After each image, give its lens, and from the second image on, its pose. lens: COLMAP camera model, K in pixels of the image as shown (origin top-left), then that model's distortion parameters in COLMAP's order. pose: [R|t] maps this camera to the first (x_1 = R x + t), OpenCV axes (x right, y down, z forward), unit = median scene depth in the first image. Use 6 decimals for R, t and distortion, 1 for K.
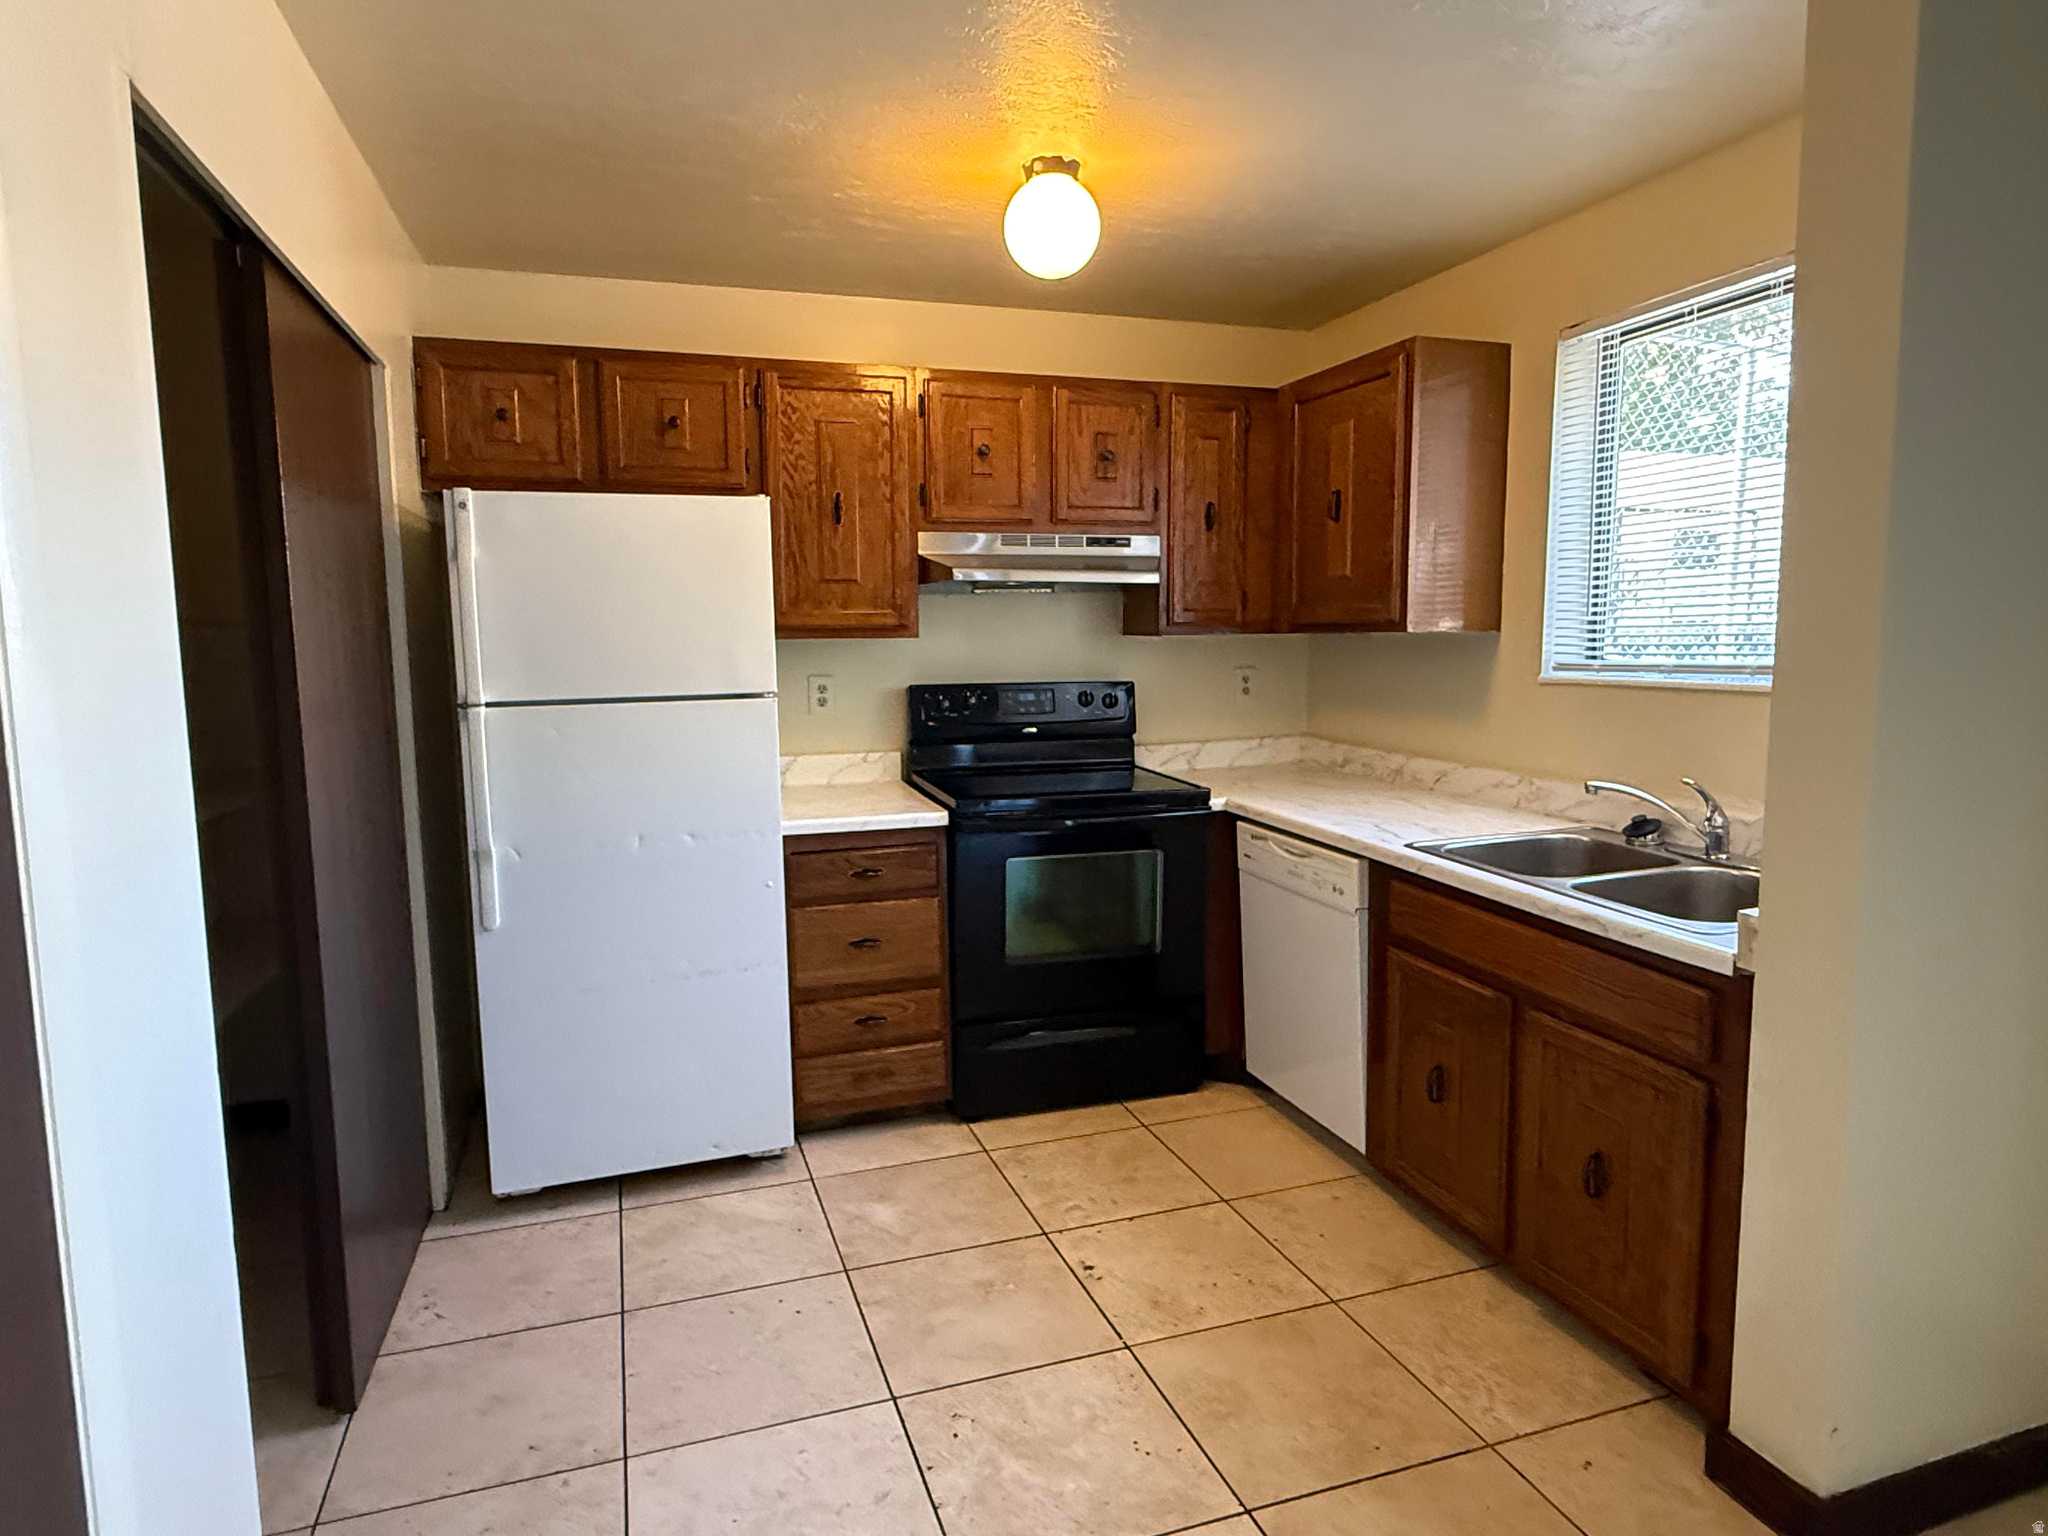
lens RADIAL K [[1193.9, 0, 1019.4], [0, 1193.9, 778.6], [0, 0, 1]] dist [0.002248, 0.000759]
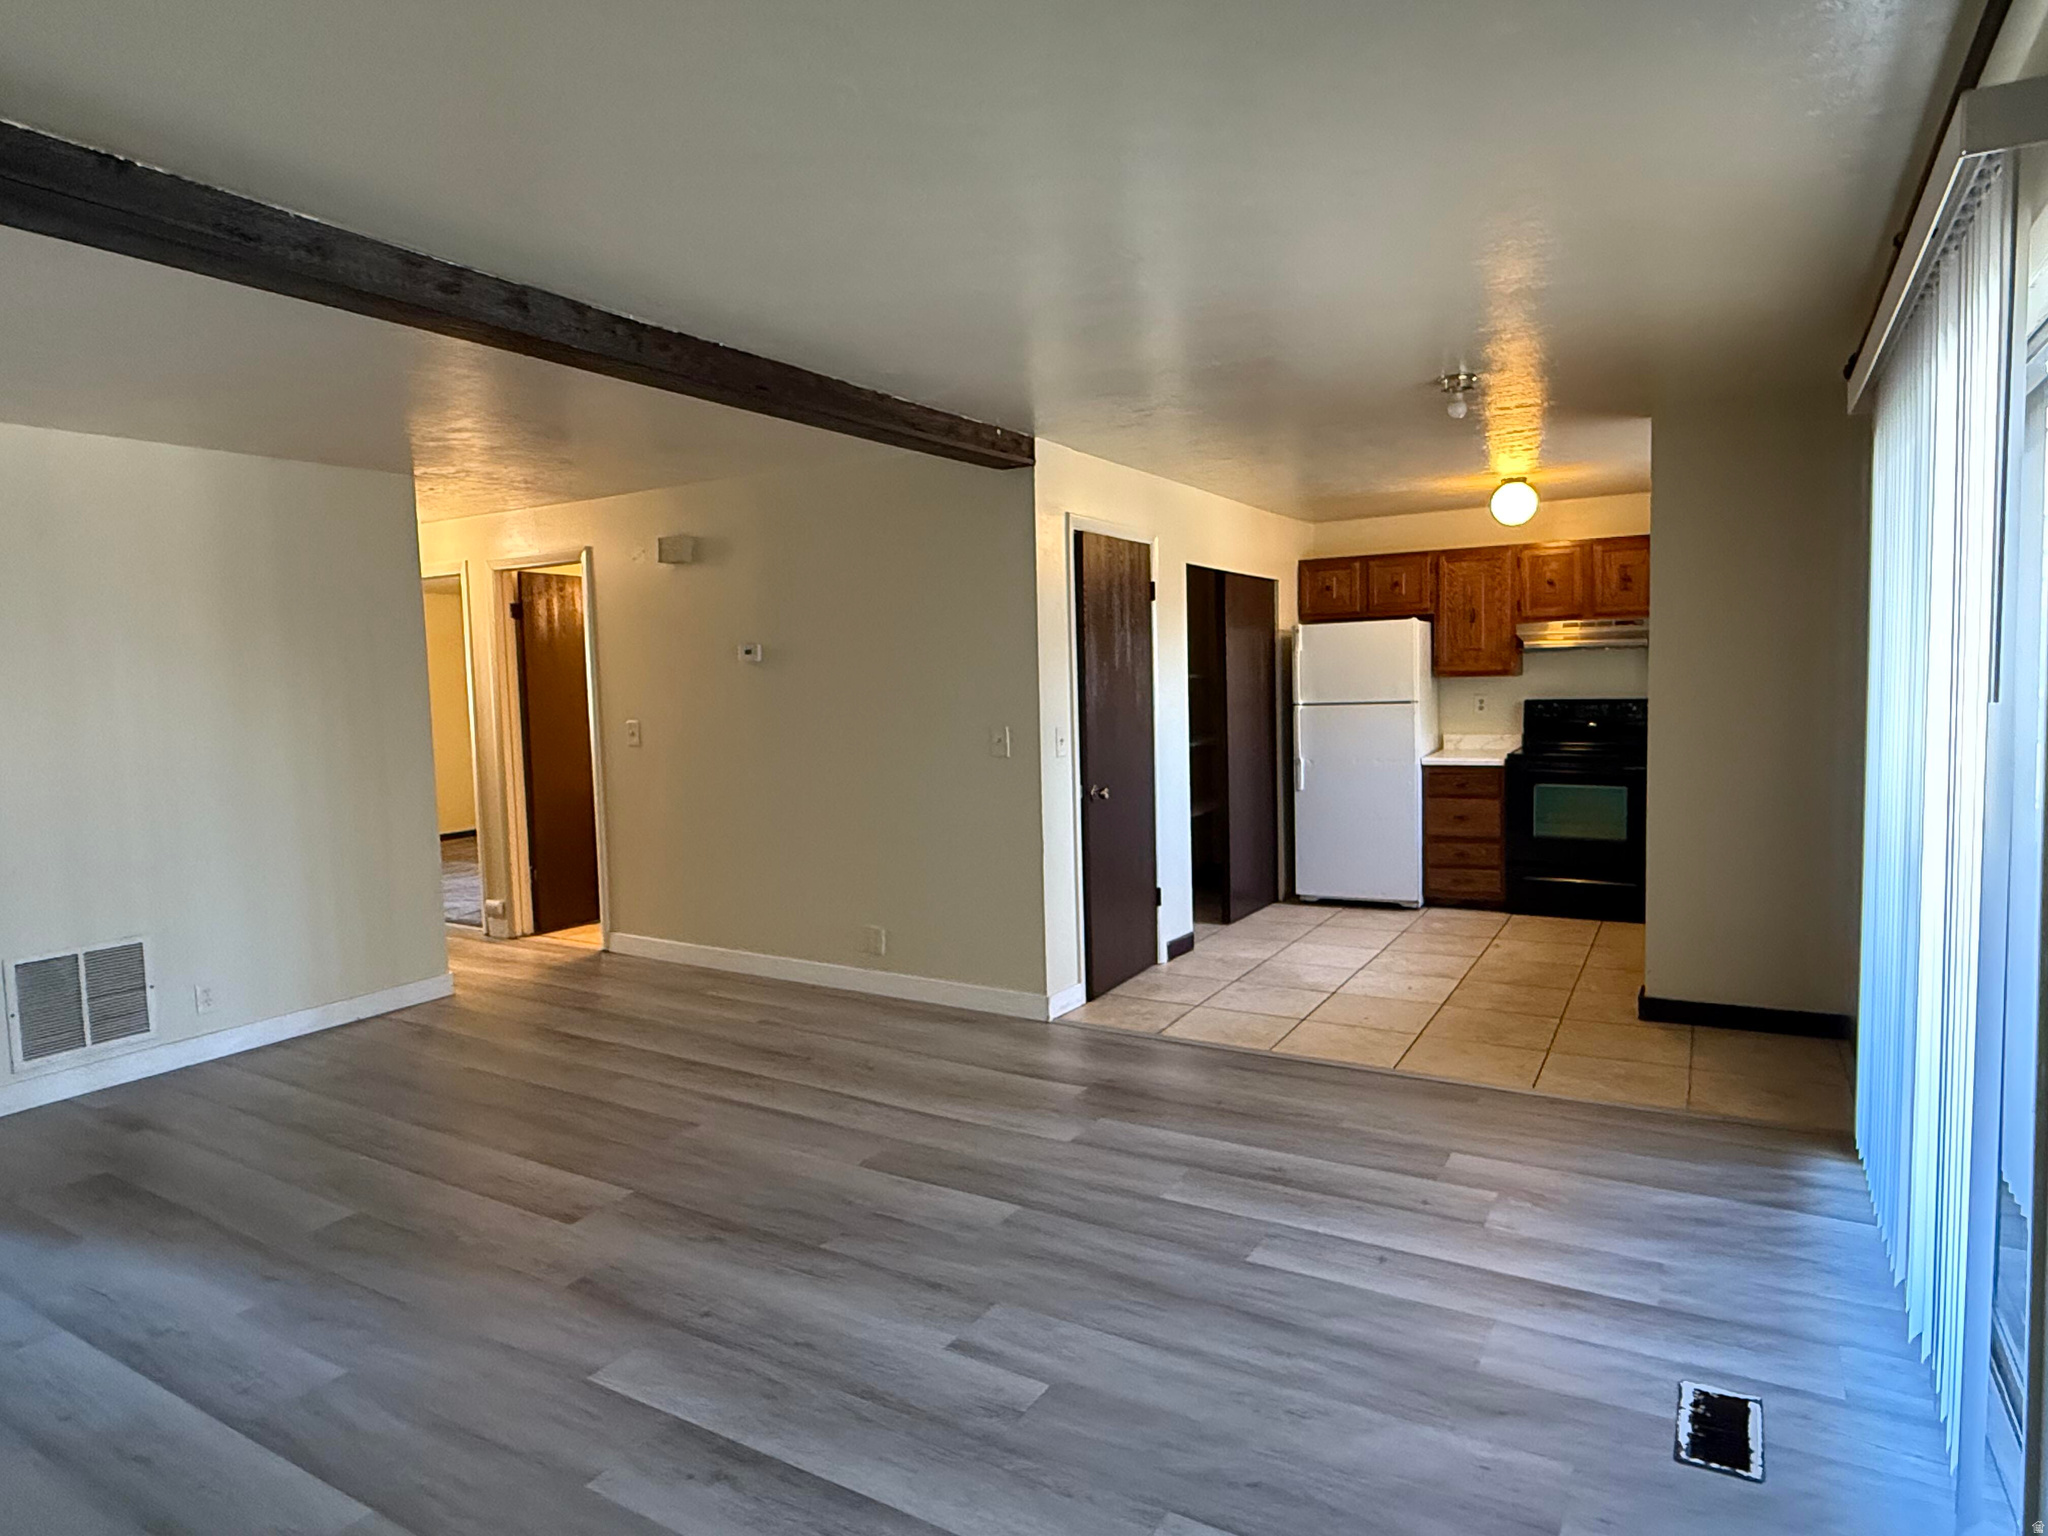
lens RADIAL K [[1193.9, 0, 1017.3], [0, 1193.9, 767.5], [0, 0, 1]] dist [0.002248, 0.000759]
pose [[0.662741, 0.048995, -0.747244, 0.941222], [-0.070250, 0.997525, 0.003099, 0.095664], [0.745546, 0.050440, 0.664542, -1.030463]]
